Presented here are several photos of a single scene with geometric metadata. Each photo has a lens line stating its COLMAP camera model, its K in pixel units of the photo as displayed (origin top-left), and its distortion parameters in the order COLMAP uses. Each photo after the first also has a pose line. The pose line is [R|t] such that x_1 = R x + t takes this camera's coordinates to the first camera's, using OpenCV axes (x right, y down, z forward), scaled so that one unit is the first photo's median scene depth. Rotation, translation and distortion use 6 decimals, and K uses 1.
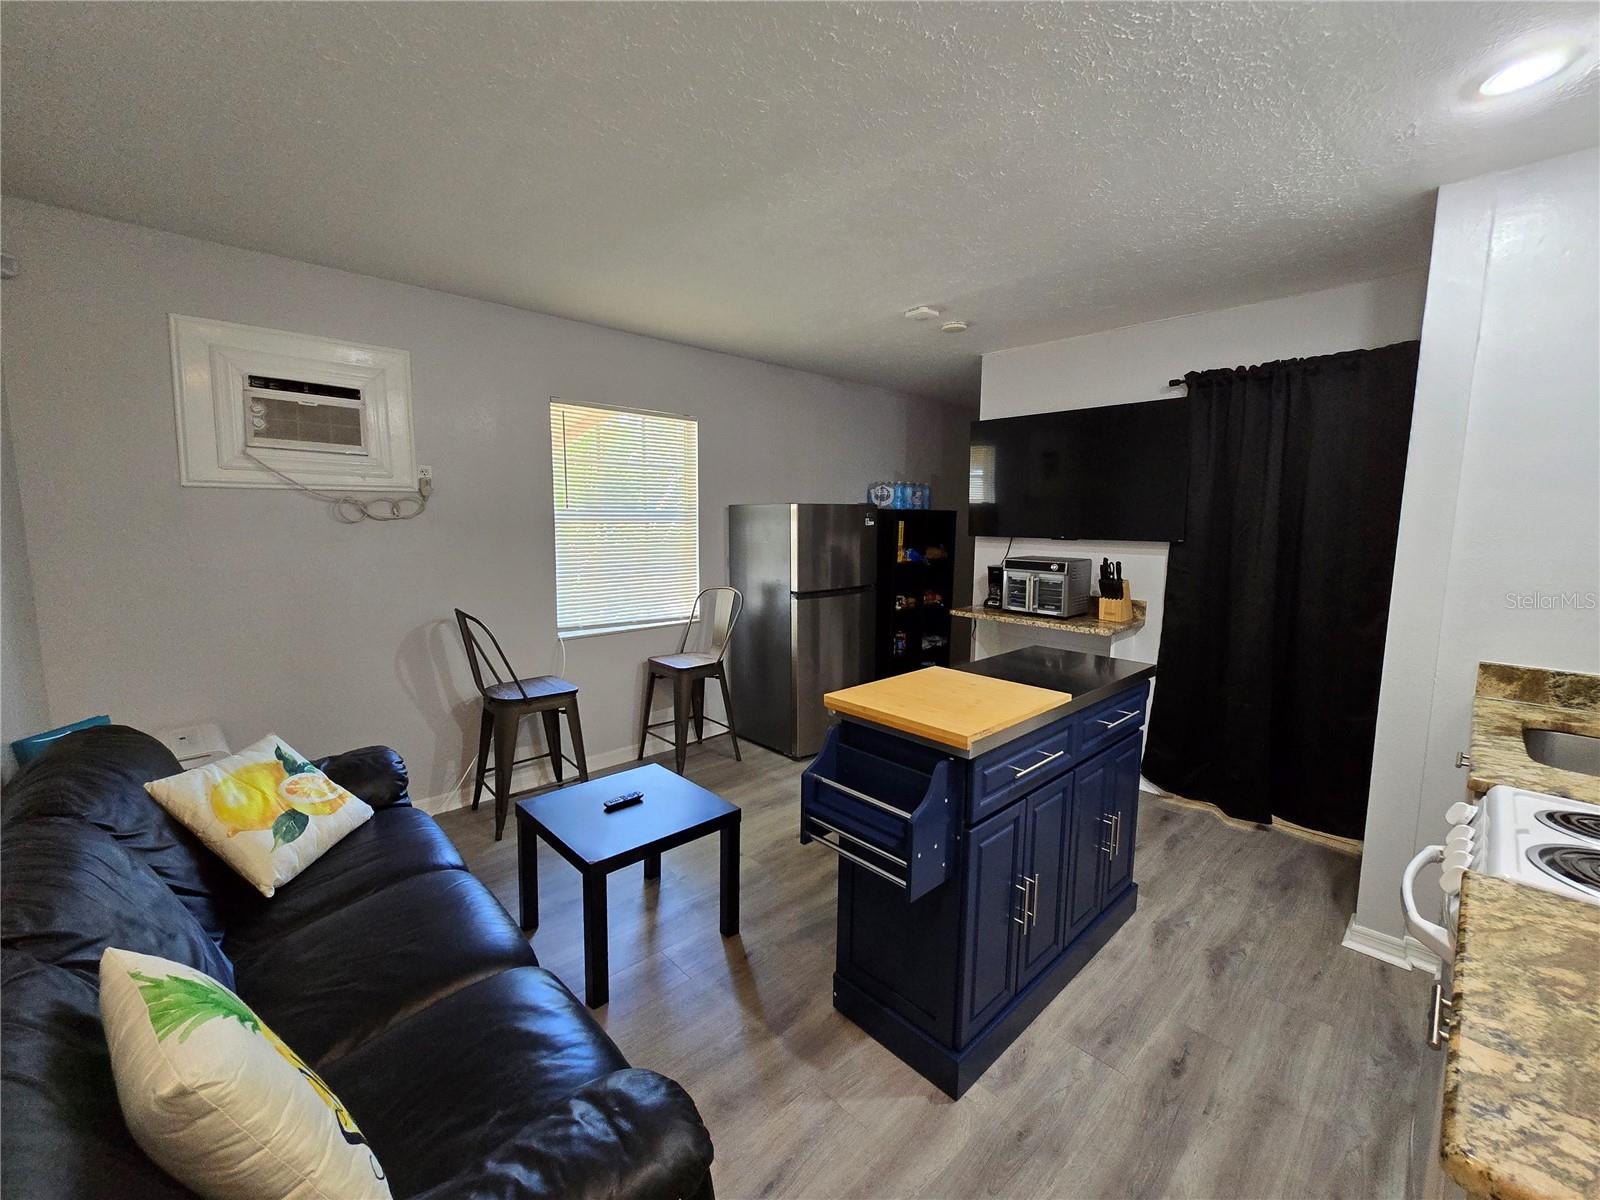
lens RADIAL K [[653.9, 0, 798.4], [0, 653.9, 591.2], [0, 0, 1]] dist [-0.003580, 0.002360]
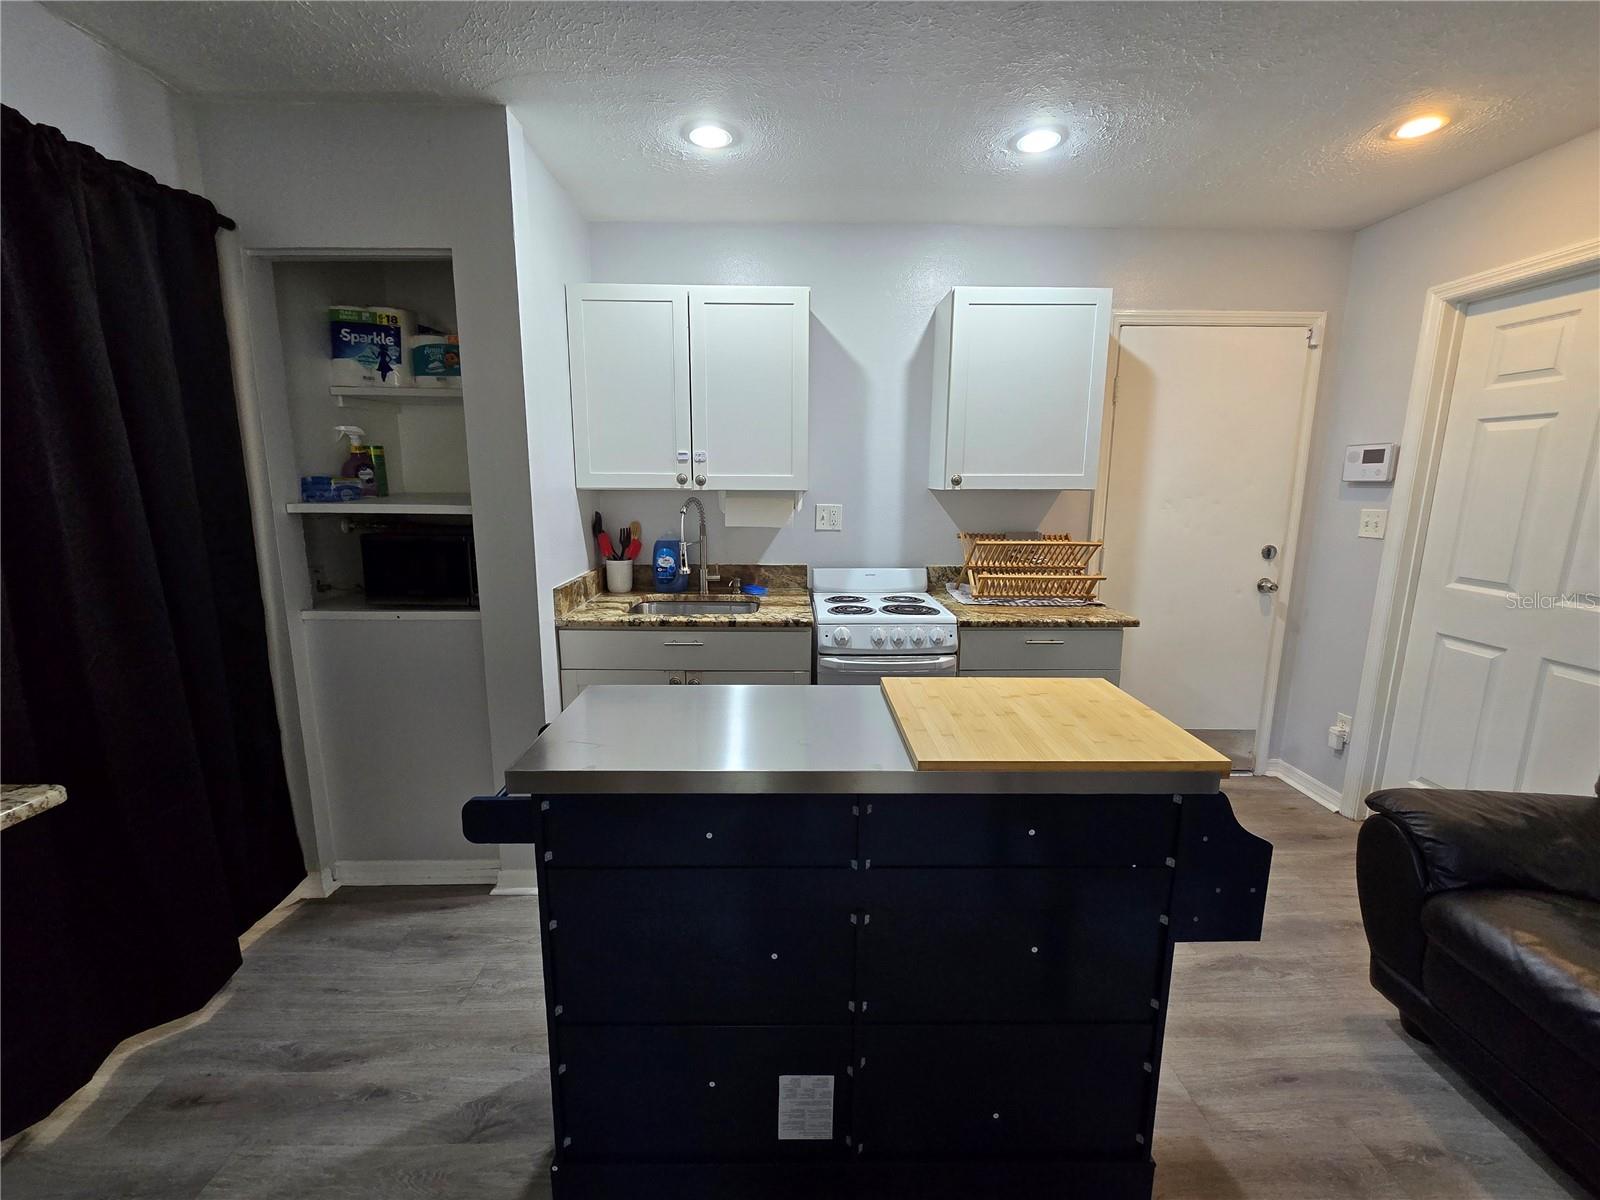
lens RADIAL K [[653.9, 0, 798.4], [0, 653.9, 591.2], [0, 0, 1]] dist [-0.003580, 0.002360]
pose [[-0.737472, -0.130386, 0.662673, -0.030103], [0.065143, 0.962881, 0.261950, -0.117637], [-0.672229, 0.236349, -0.701603, 1.102185]]
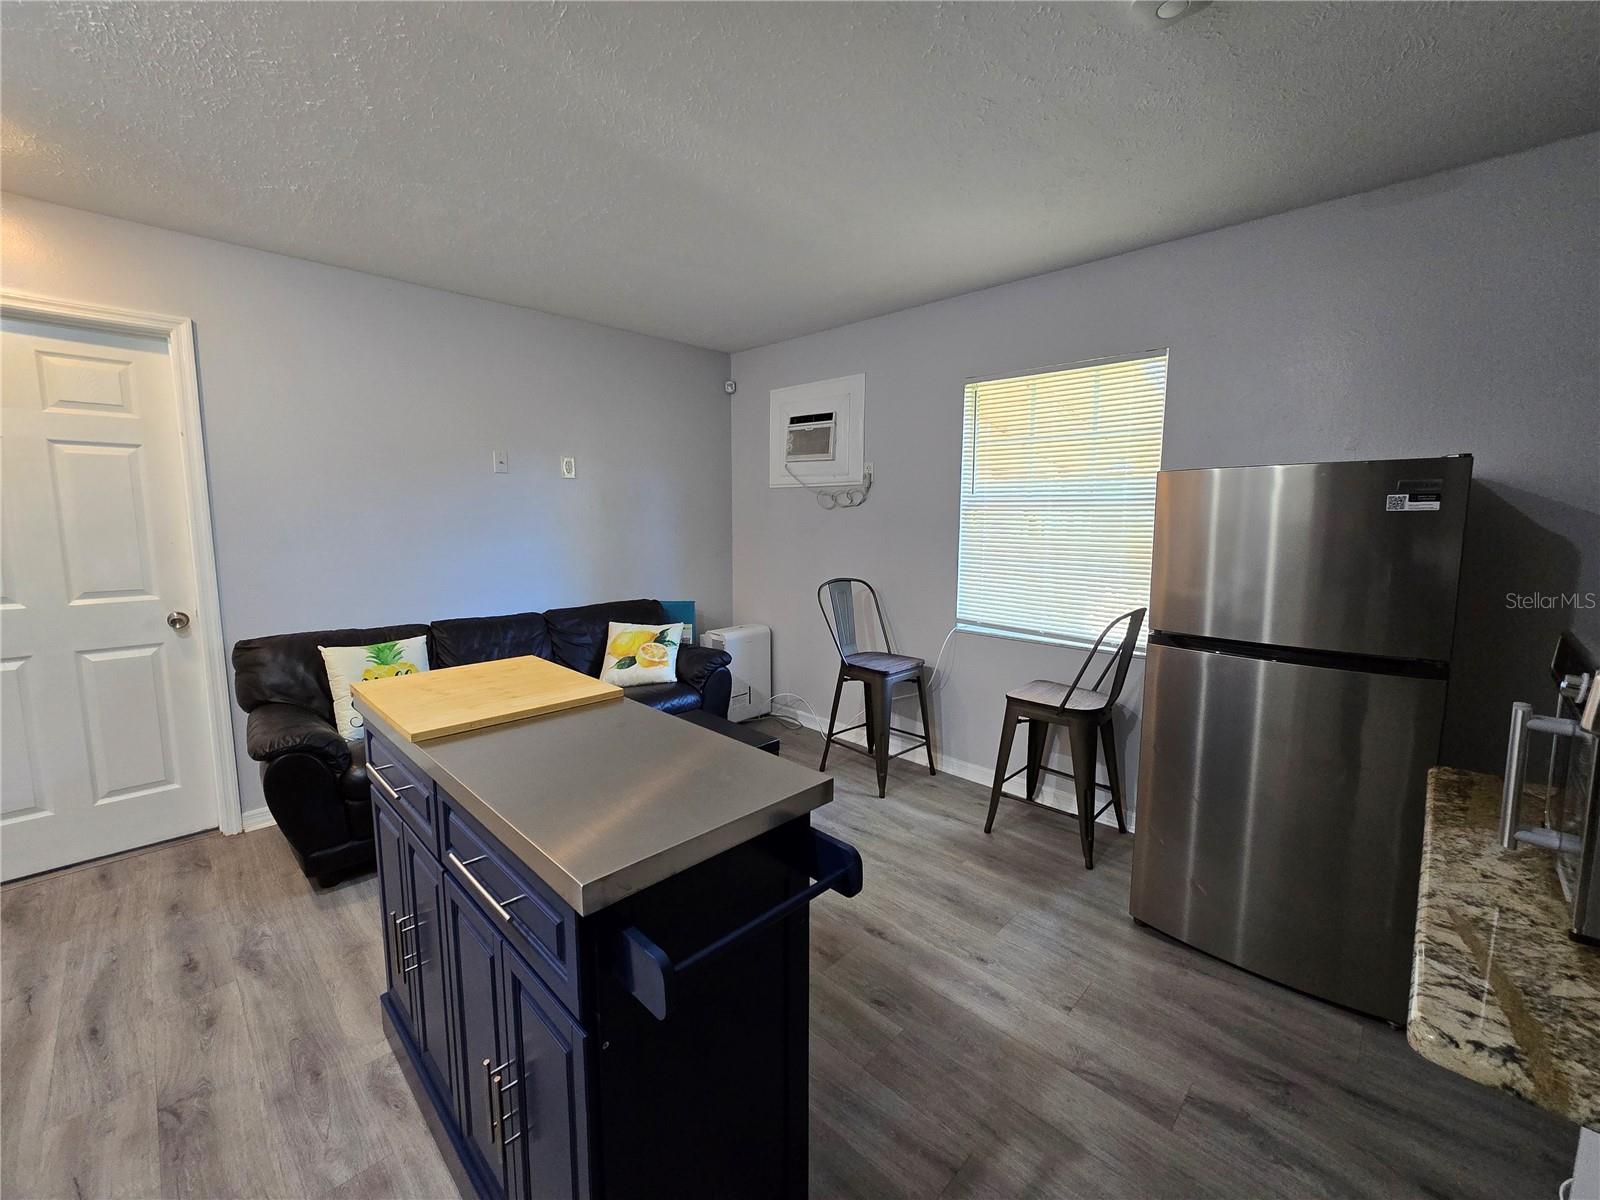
lens RADIAL K [[652.9, 0, 798.8], [0, 652.9, 589.0], [0, 0, 1]] dist [-0.000643, -0.000263]
pose [[0.035232, 0.108174, -0.993507, 0.742067], [-0.118972, 0.987509, 0.103302, -0.074924], [0.992272, 0.114560, 0.047661, 0.914218]]
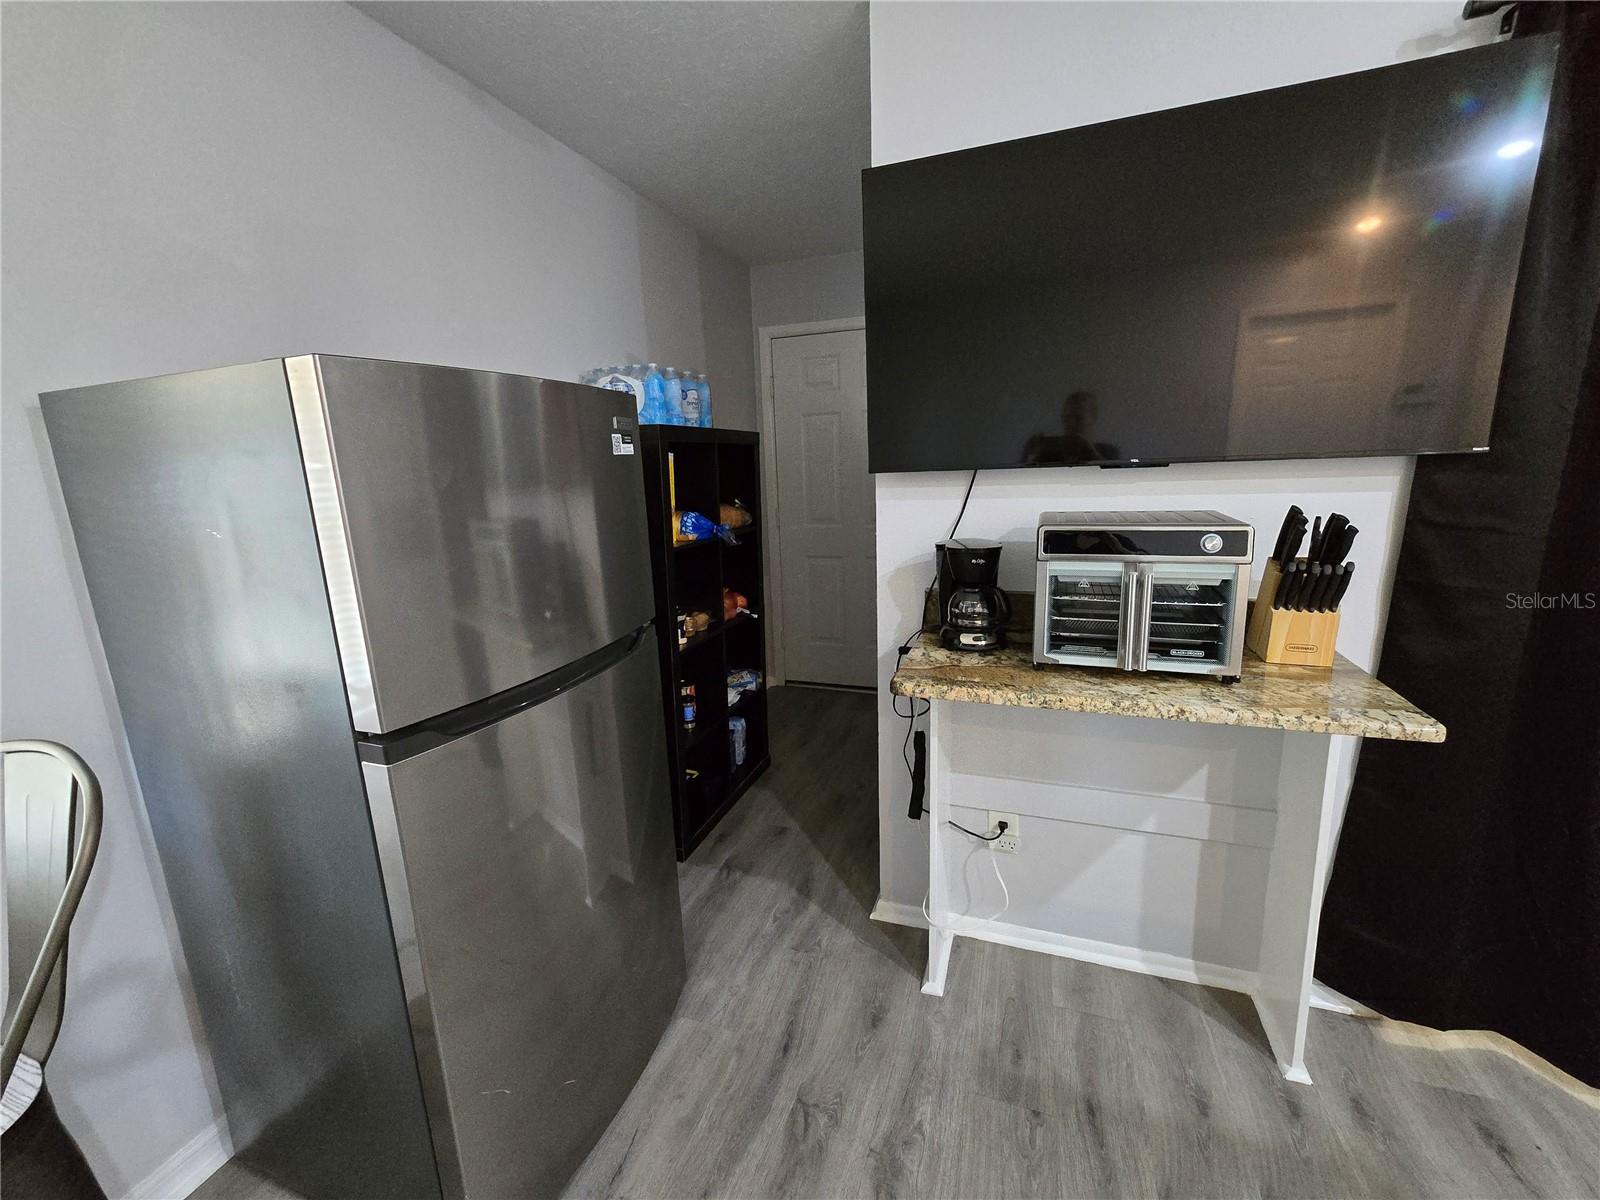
lens RADIAL K [[654.8, 0, 797.7], [0, 654.8, 593.6], [0, 0, 1]] dist [-0.001445, 0.000937]
pose [[0.892085, -0.127377, 0.433544, 0.051067], [0.095772, 0.990947, 0.094079, -0.079672], [-0.441603, -0.042405, 0.896208, 0.978934]]
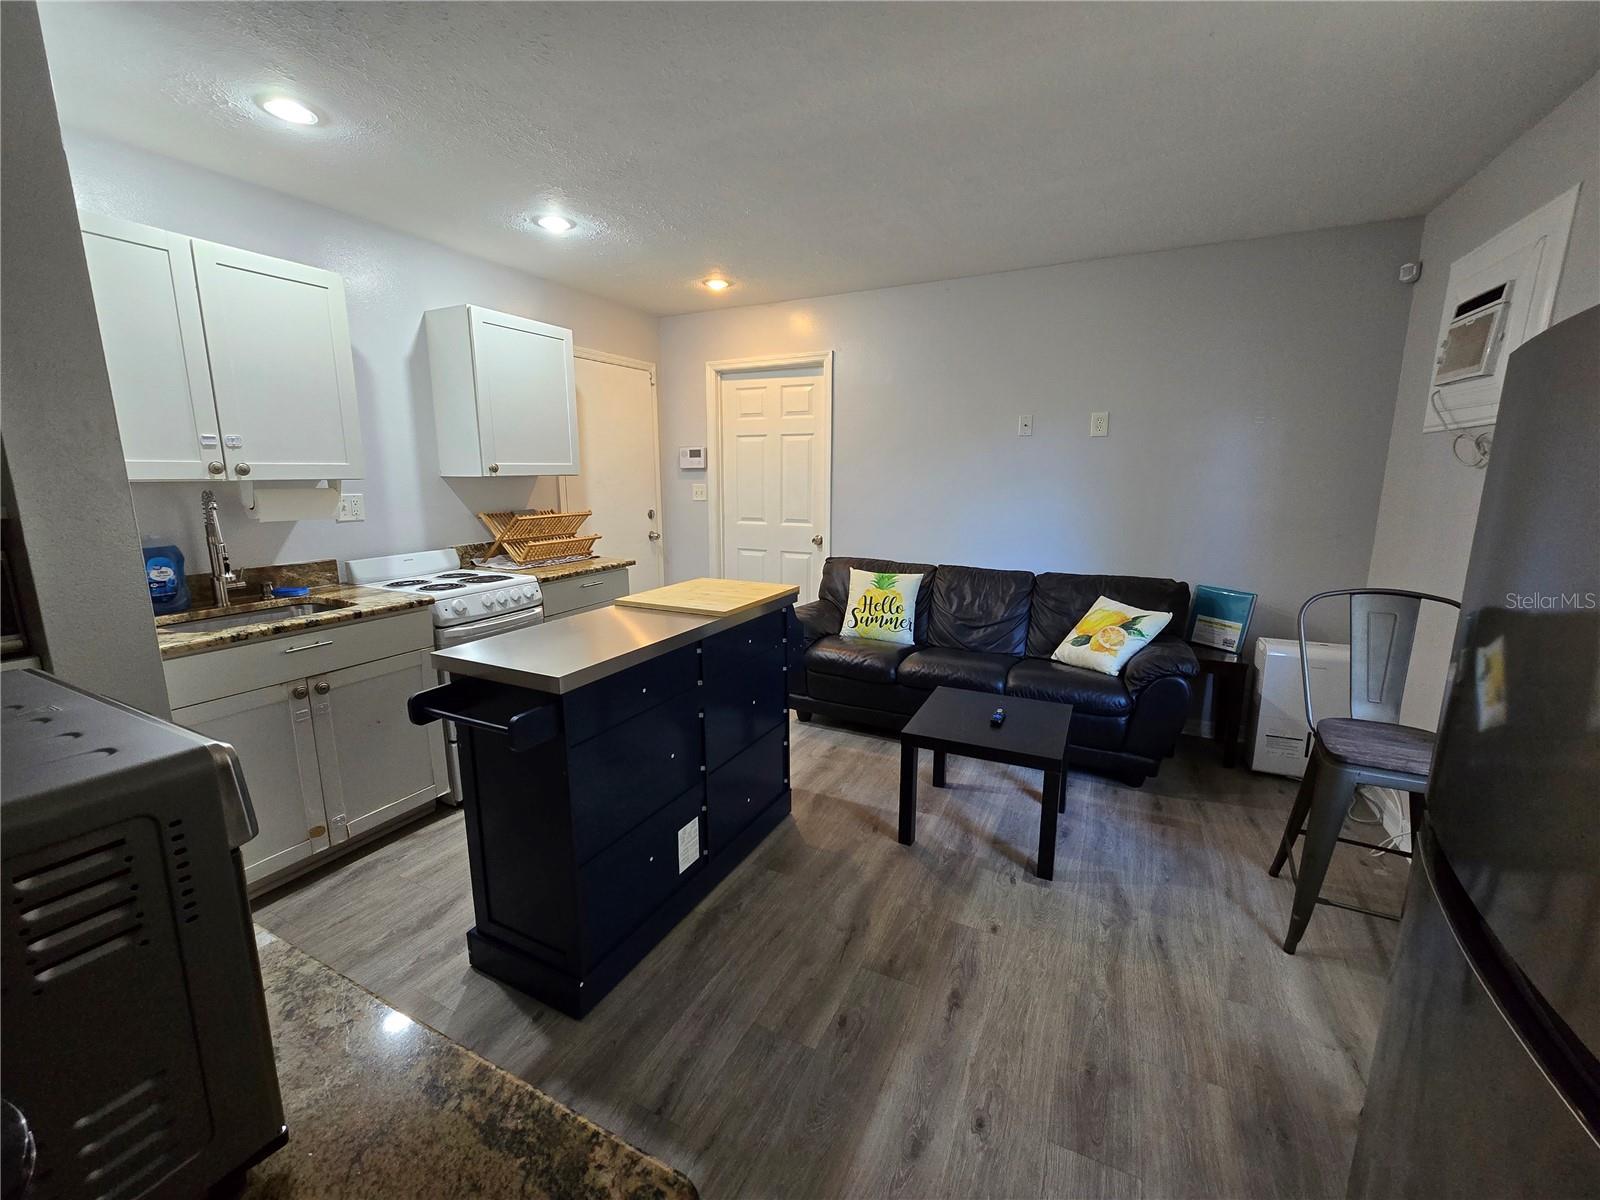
lens RADIAL K [[654.8, 0, 797.7], [0, 654.8, 593.6], [0, 0, 1]] dist [-0.001445, 0.000937]
pose [[-0.940501, 0.055632, -0.335205, 0.341451], [-0.045649, 0.956876, 0.286888, -0.151166], [0.336709, 0.285121, -0.897403, 1.503444]]
